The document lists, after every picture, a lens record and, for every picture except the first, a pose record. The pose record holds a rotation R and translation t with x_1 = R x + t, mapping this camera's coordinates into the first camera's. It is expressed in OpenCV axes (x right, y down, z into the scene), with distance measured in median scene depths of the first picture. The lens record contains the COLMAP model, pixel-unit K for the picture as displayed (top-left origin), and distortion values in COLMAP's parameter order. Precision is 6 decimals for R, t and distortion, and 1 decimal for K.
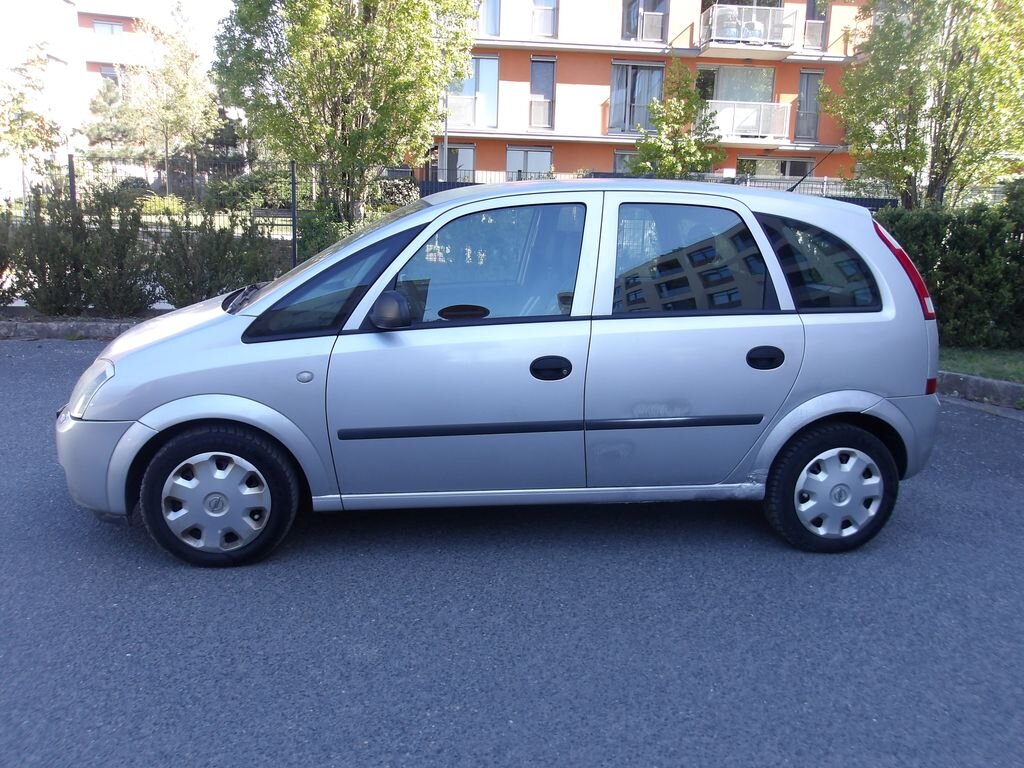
lens RADIAL K [[842.2, 0, 512.0], [0, 842.2, 384.0], [0, 0, 1]] dist [-0.001057, 0.012229]
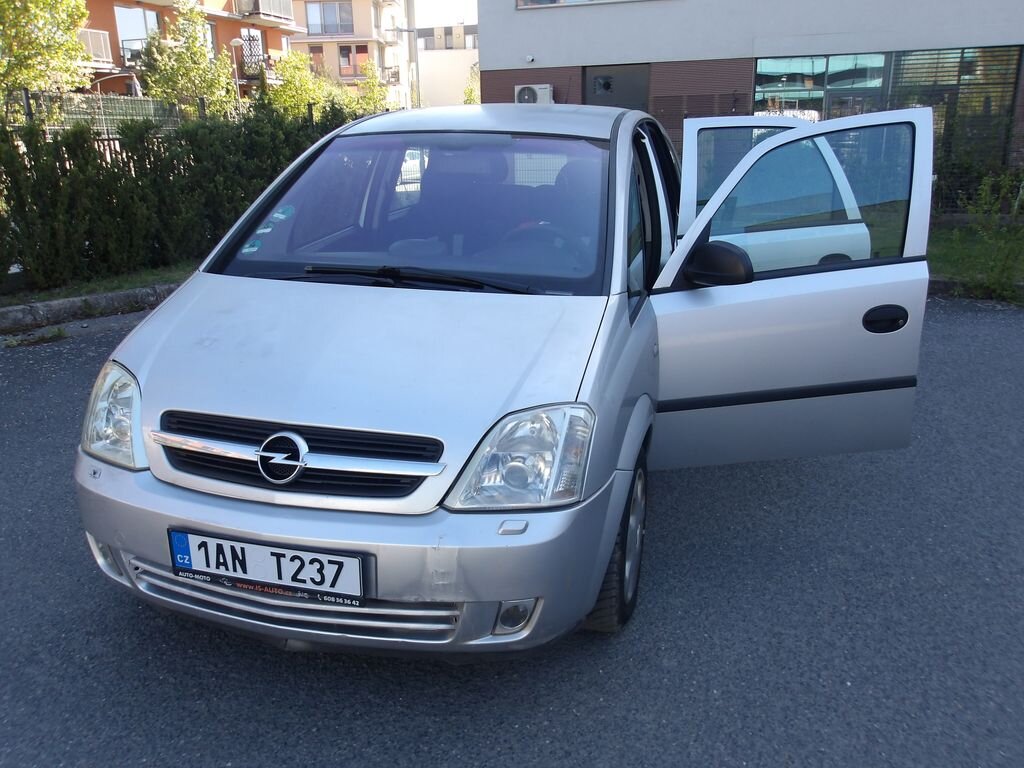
lens RADIAL K [[839.8, 0, 512.0], [0, 839.8, 384.0], [0, 0, 1]] dist [0.001780, 0.003778]
pose [[0.426002, -0.290826, 0.856704, -0.911790], [0.198256, 0.953918, 0.225243, -0.169714], [-0.882732, 0.073893, 0.464029, 0.646242]]
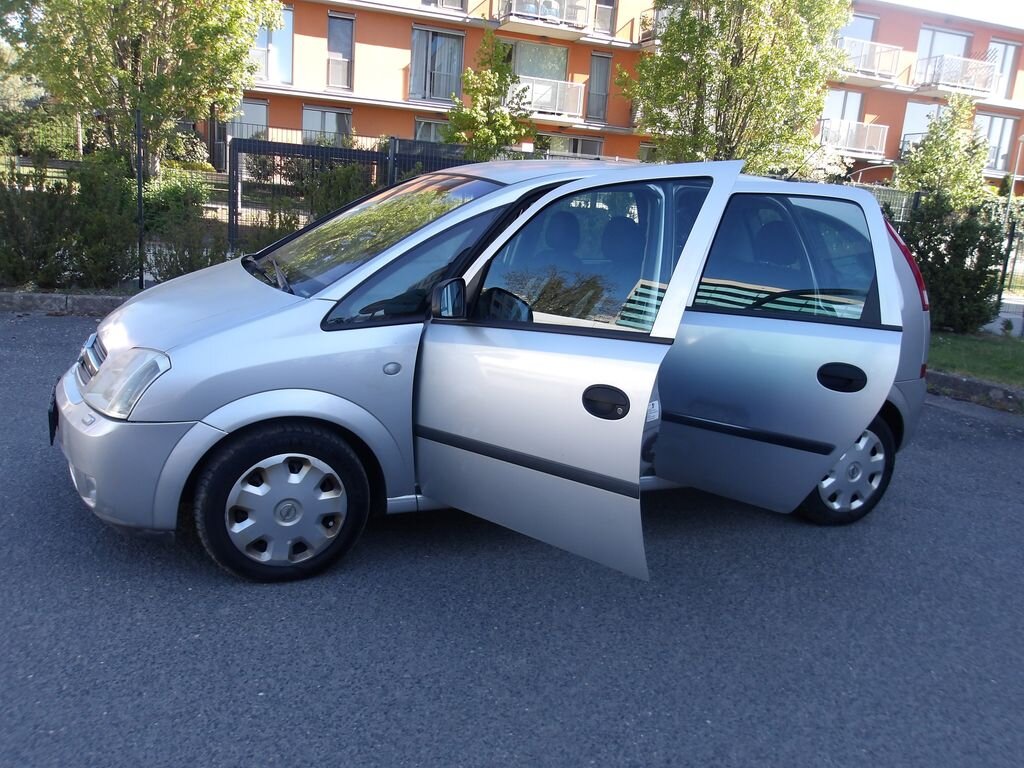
lens RADIAL K [[839.8, 0, 512.0], [0, 839.8, 384.0], [0, 0, 1]] dist [0.001780, 0.003778]
pose [[0.965052, -0.011317, 0.261813, -0.313013], [0.001242, 0.999253, 0.038613, -0.022911], [-0.262055, -0.036938, 0.964346, 0.078957]]
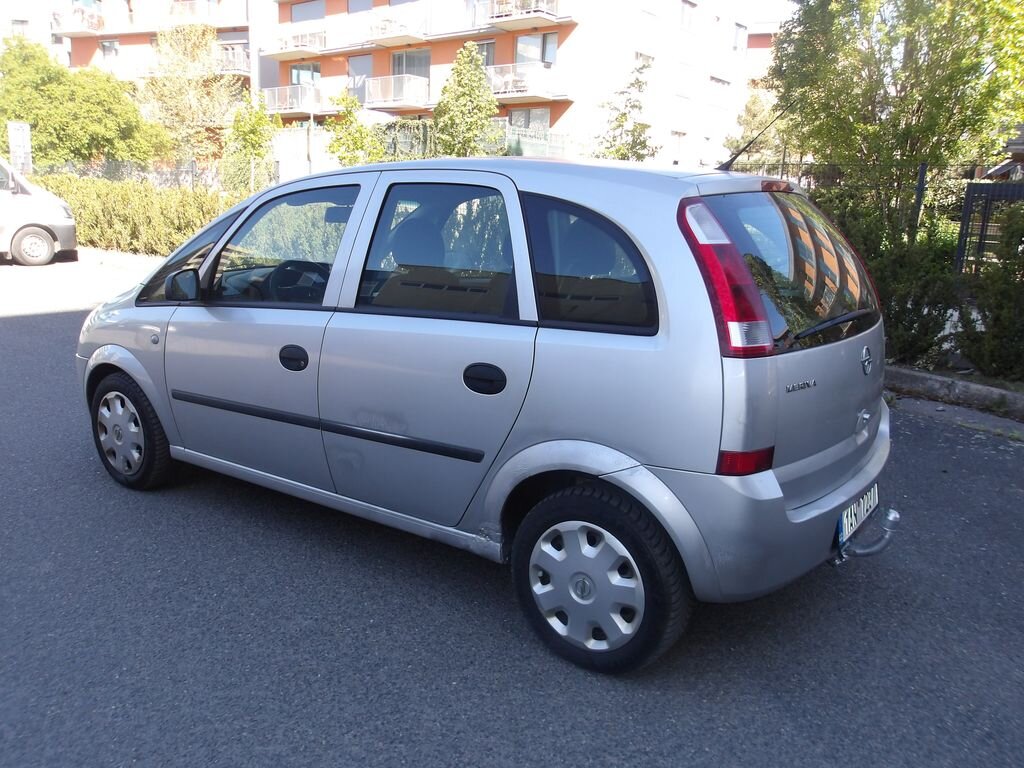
lens RADIAL K [[842.2, 0, 512.0], [0, 842.2, 384.0], [0, 0, 1]] dist [-0.001057, 0.012229]
pose [[0.738465, 0.140390, -0.659515, 0.781590], [-0.146764, 0.988101, 0.046003, -0.062732], [0.658126, 0.062822, 0.750282, 0.407272]]
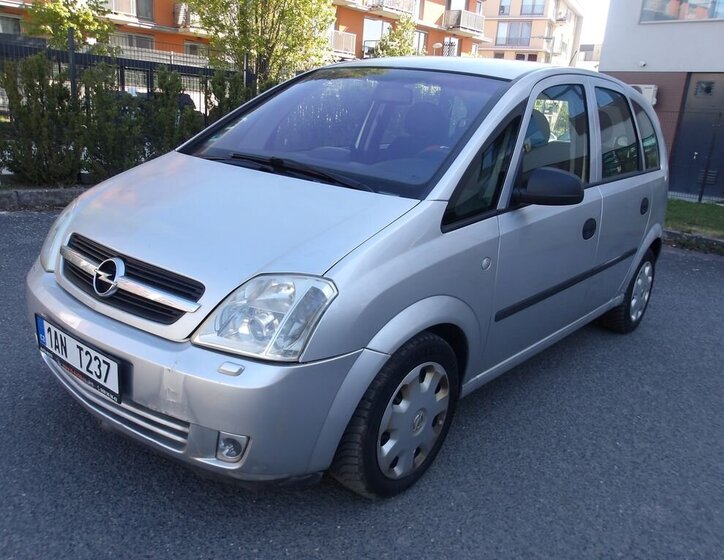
lens RADIAL K [[622.2, 0, 362.0], [0, 622.2, 280.0], [0, 0, 1]] dist [-0.004256, 0.013389]
pose [[0.755802, -0.147356, 0.638005, -0.690465], [0.074204, 0.987348, 0.140137, -0.084115], [-0.650582, -0.058573, 0.757174, 0.498546]]
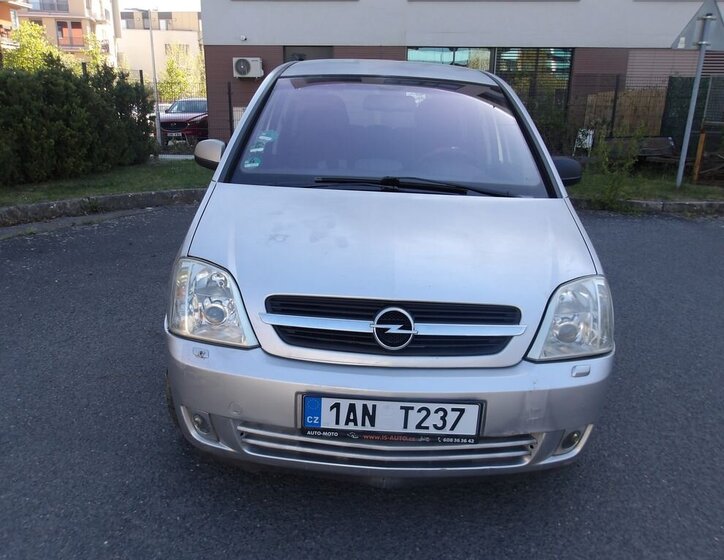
lens RADIAL K [[622.2, 0, 362.0], [0, 622.2, 280.0], [0, 0, 1]] dist [-0.004256, 0.013389]
pose [[0.193044, -0.296313, 0.935378, -0.973810], [0.174756, 0.948451, 0.264388, -0.200942], [-0.965502, 0.112425, 0.234875, 0.944924]]
